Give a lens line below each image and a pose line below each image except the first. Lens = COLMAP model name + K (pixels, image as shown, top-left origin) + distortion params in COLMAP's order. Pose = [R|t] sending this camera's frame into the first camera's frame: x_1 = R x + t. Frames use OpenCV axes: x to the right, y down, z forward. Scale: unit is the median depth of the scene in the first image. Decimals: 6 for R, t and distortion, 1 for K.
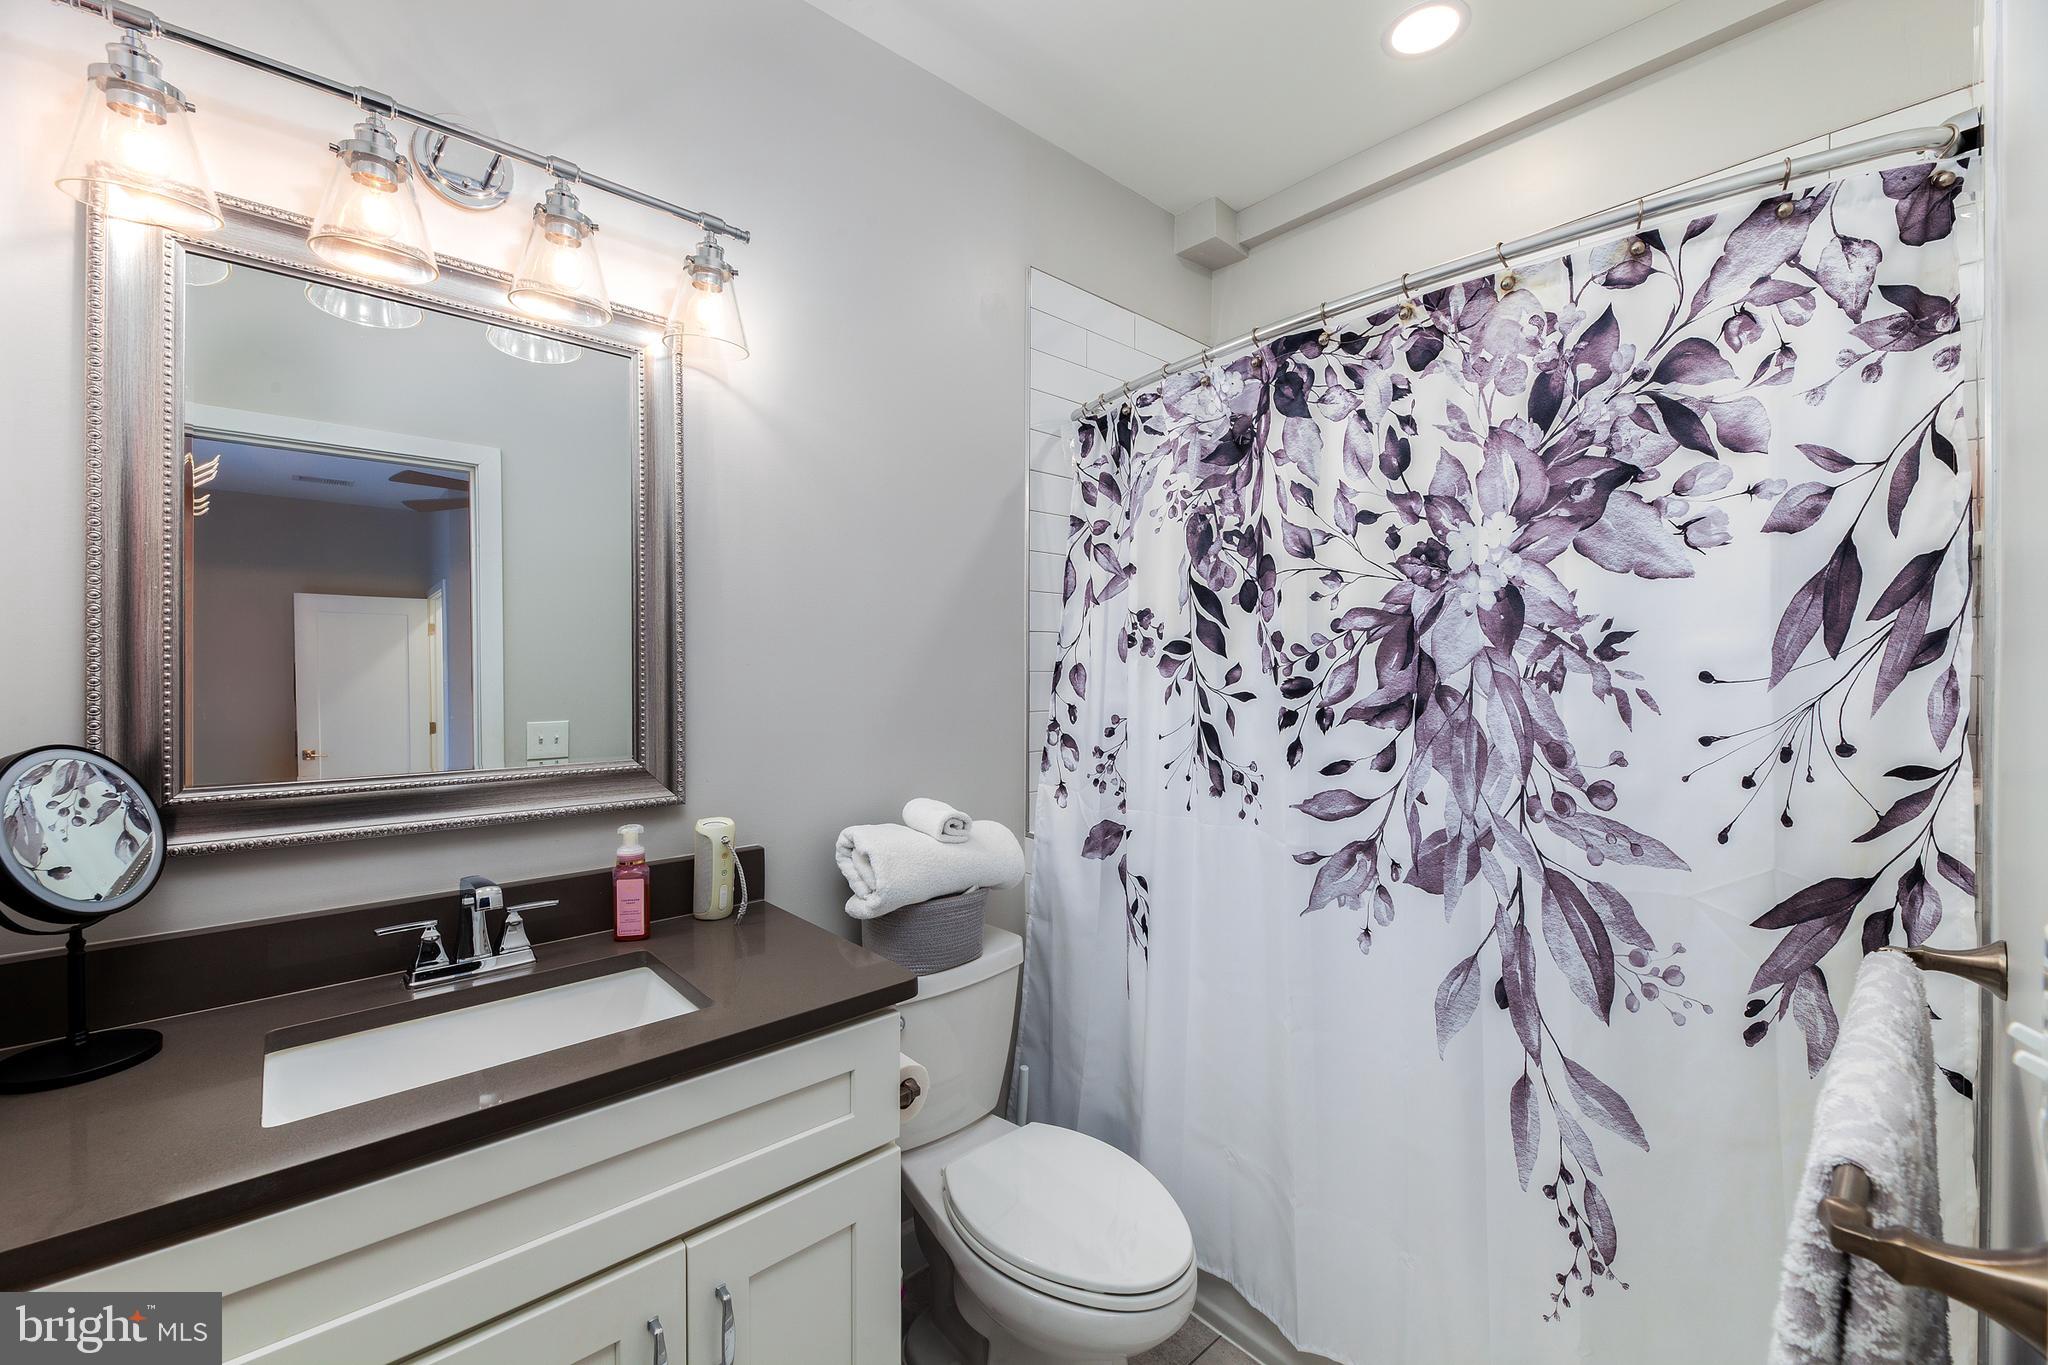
lens RADIAL K [[828.7, 0, 1023.4], [0, 828.7, 674.0], [0, 0, 1]] dist [-0.001763, -0.000156]
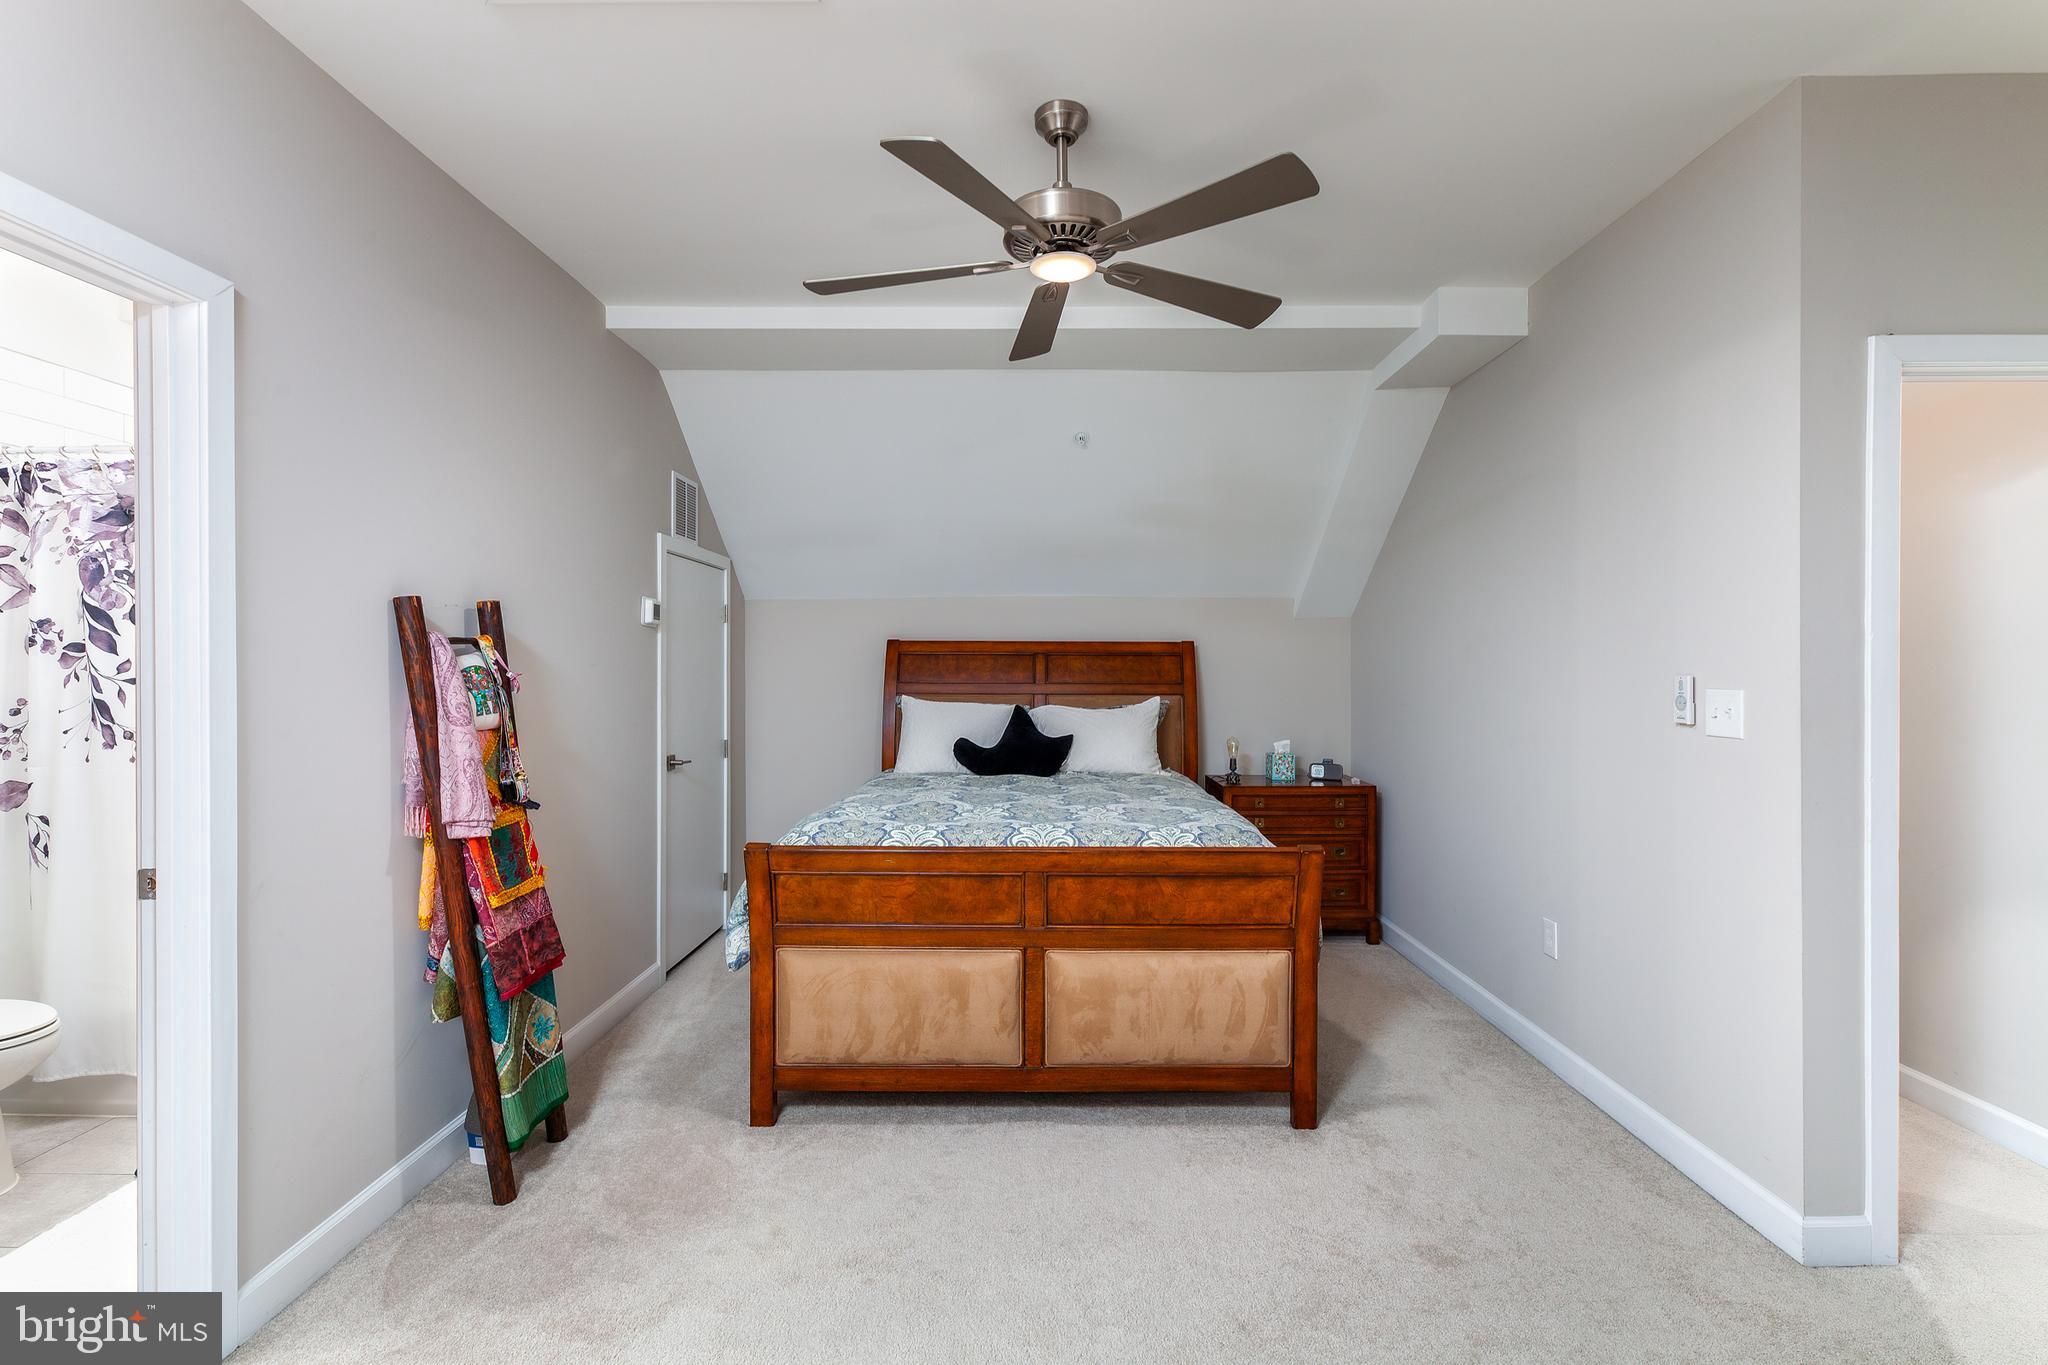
lens RADIAL K [[907.0, 0, 1023.0], [0, 907.0, 678.3], [0, 0, 1]] dist [0.002426, -0.000039]
pose [[0.666681, -0.002750, 0.745338, 0.110220], [0.001828, 0.999996, 0.002055, 0.020843], [-0.745341, -0.000008, 0.666683, -1.278389]]
